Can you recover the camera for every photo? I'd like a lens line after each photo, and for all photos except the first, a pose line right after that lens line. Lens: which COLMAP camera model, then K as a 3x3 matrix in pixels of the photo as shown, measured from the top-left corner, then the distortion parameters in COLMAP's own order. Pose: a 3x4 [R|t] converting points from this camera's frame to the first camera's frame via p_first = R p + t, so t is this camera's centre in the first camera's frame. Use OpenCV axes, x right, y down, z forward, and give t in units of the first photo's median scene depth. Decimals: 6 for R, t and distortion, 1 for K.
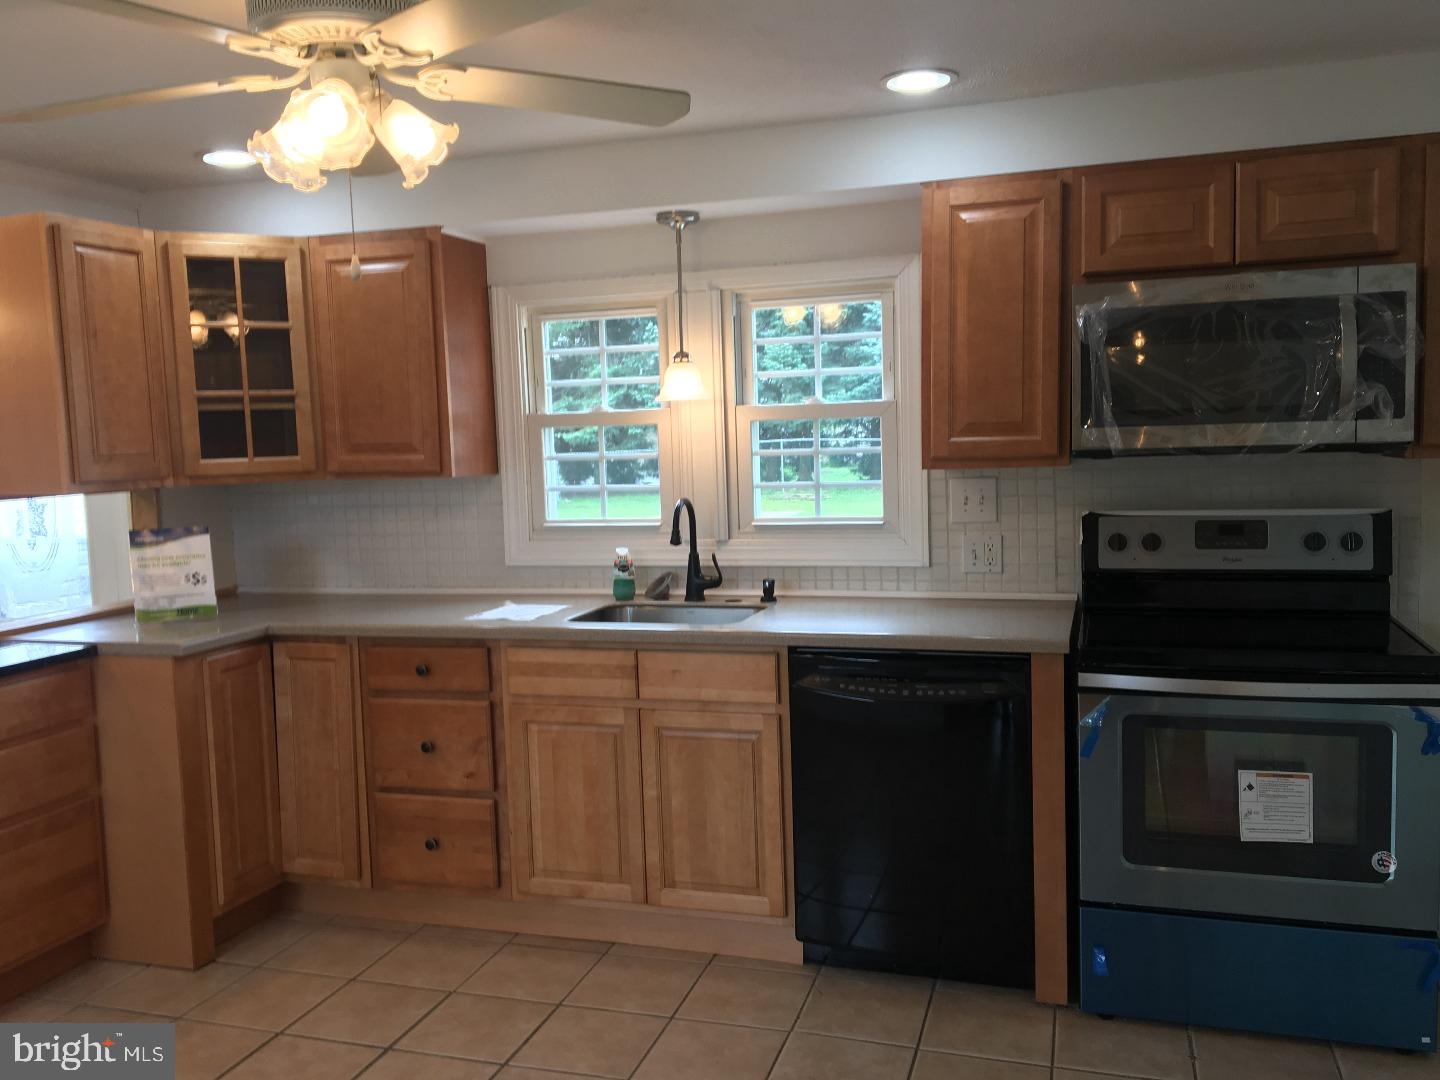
lens RADIAL K [[1209.4, 0, 720.0], [0, 1209.4, 540.0], [0, 0, 1]] dist [0.130199, -0.283022]
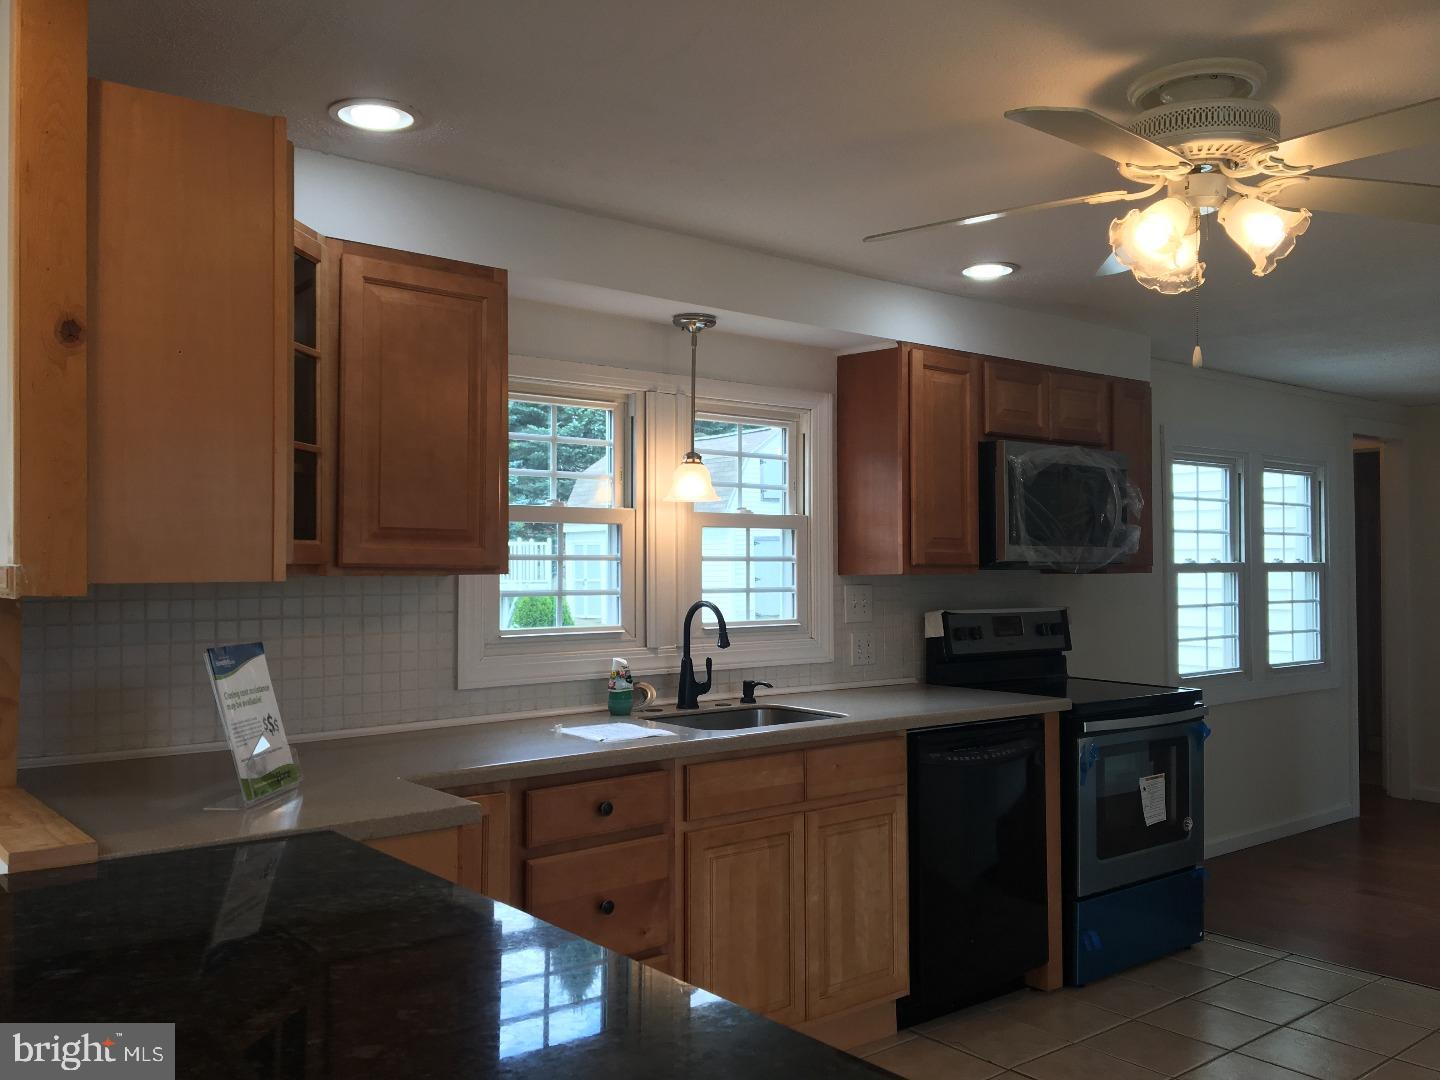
lens RADIAL K [[1209.4, 0, 720.0], [0, 1209.4, 540.0], [0, 0, 1]] dist [0.130199, -0.283022]
pose [[0.541315, 0.049356, 0.839370, -0.904307], [0.056063, 0.993936, -0.094600, 0.010769], [-0.838949, 0.098266, 0.535265, 0.495395]]
